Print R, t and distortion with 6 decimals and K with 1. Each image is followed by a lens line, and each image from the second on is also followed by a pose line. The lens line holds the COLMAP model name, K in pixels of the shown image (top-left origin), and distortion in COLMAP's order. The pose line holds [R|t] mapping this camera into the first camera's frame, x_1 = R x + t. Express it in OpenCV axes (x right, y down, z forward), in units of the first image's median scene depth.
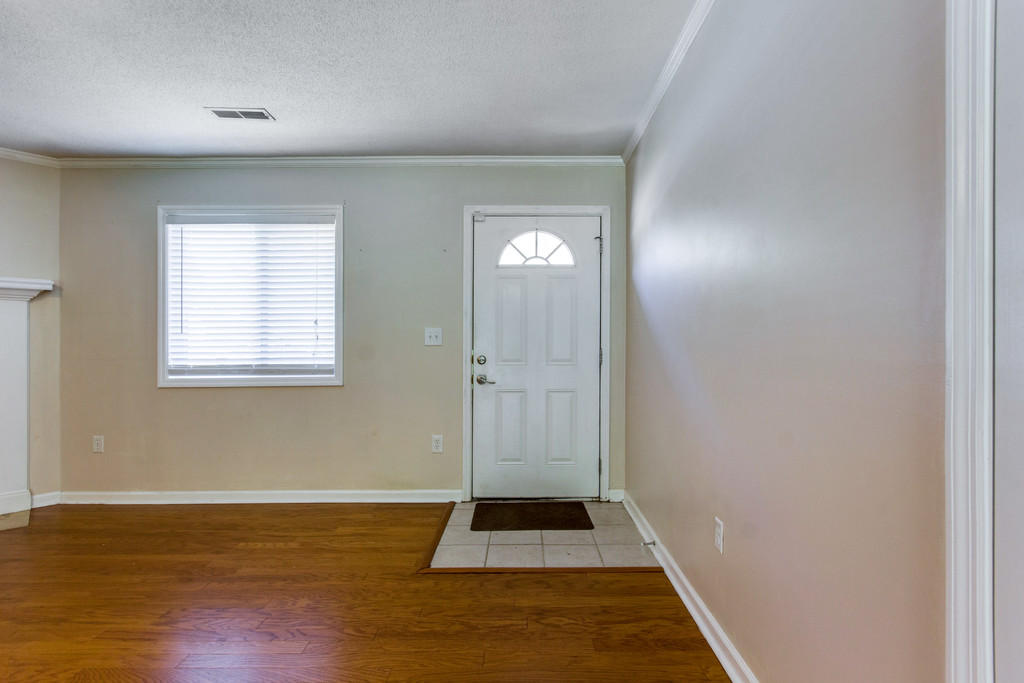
lens RADIAL K [[483.5, 0, 520.5], [0, 483.5, 345.8], [0, 0, 1]] dist [0.001676, 0.000796]
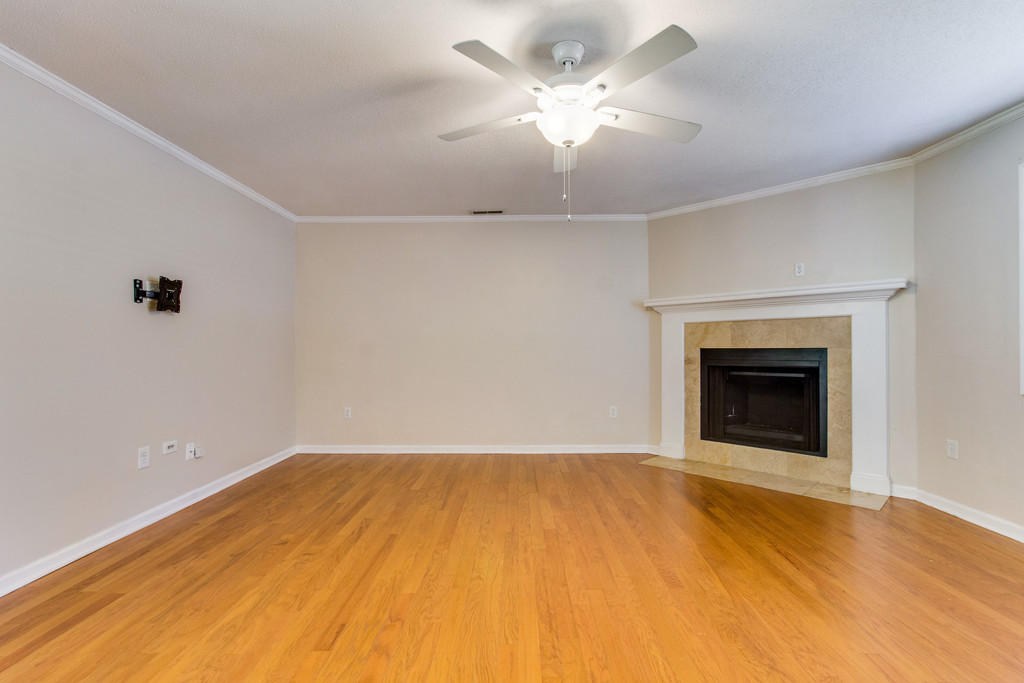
lens RADIAL K [[474.1, 0, 521.7], [0, 474.1, 339.3], [0, 0, 1]] dist [0.005324, 0.001313]
pose [[0.010709, -0.010430, -0.999888, 0.023039], [0.004130, 0.999938, -0.010386, 0.001260], [0.999934, -0.004019, 0.010752, 0.177089]]
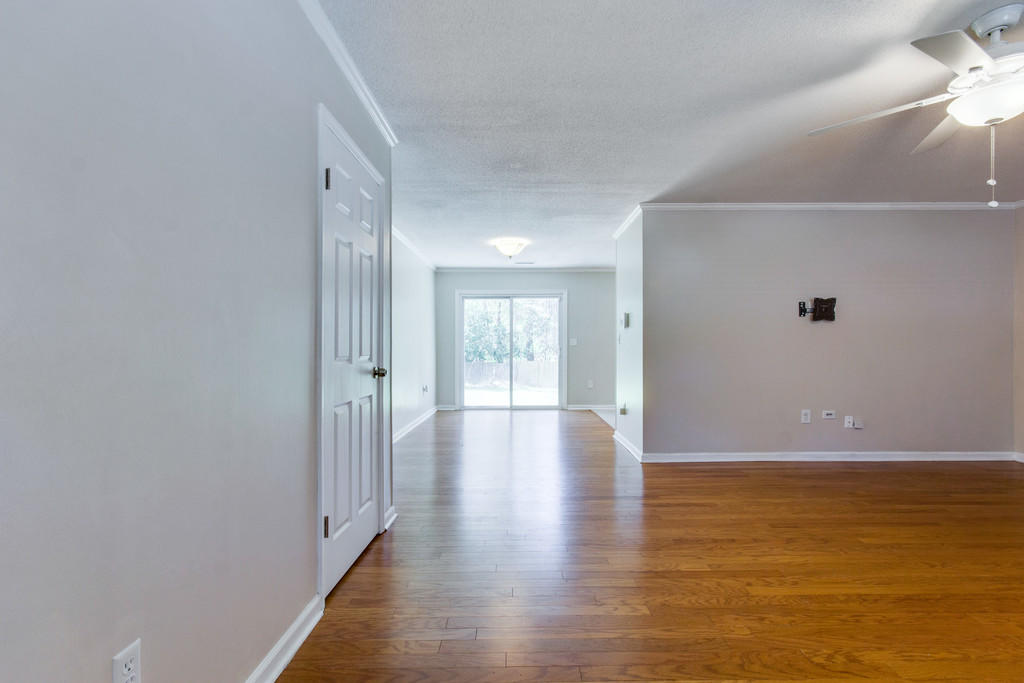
lens RADIAL K [[474.1, 0, 521.7], [0, 474.1, 339.3], [0, 0, 1]] dist [0.005324, 0.001313]
pose [[-0.999847, 0.005725, -0.016530, -0.031554], [0.005959, 0.999882, -0.014163, 0.001470], [0.016447, -0.014259, -0.999763, 0.813001]]
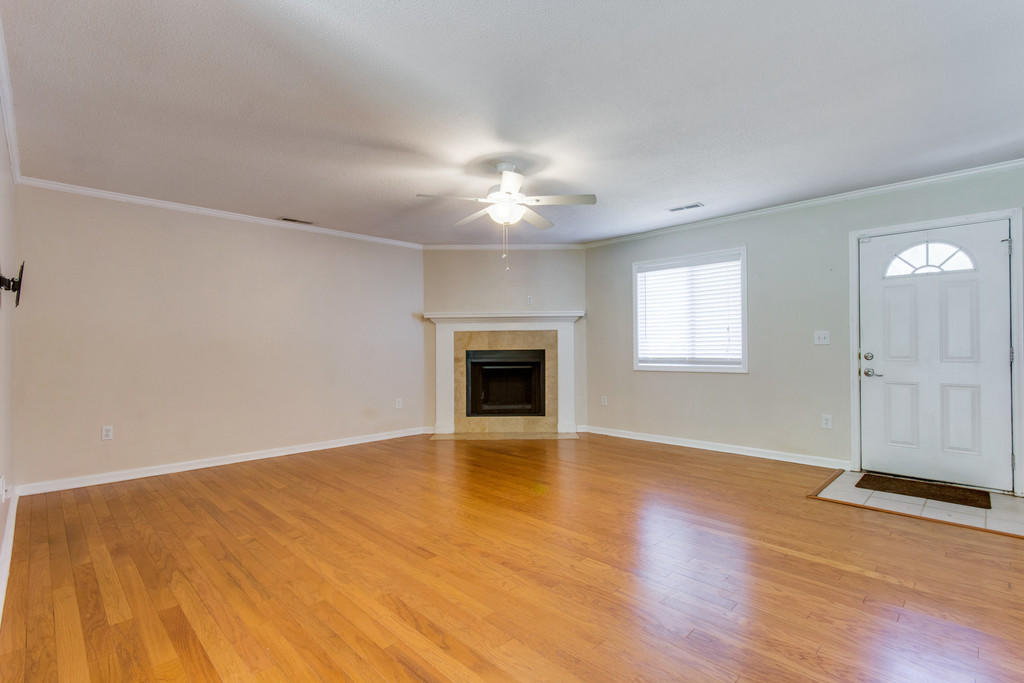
lens RADIAL K [[474.1, 0, 521.7], [0, 474.1, 339.3], [0, 0, 1]] dist [0.005324, 0.001313]
pose [[0.717085, -0.013568, -0.696854, 0.127424], [0.005146, 0.999886, -0.014174, -0.001135], [0.696967, 0.006578, 0.717073, -0.461996]]
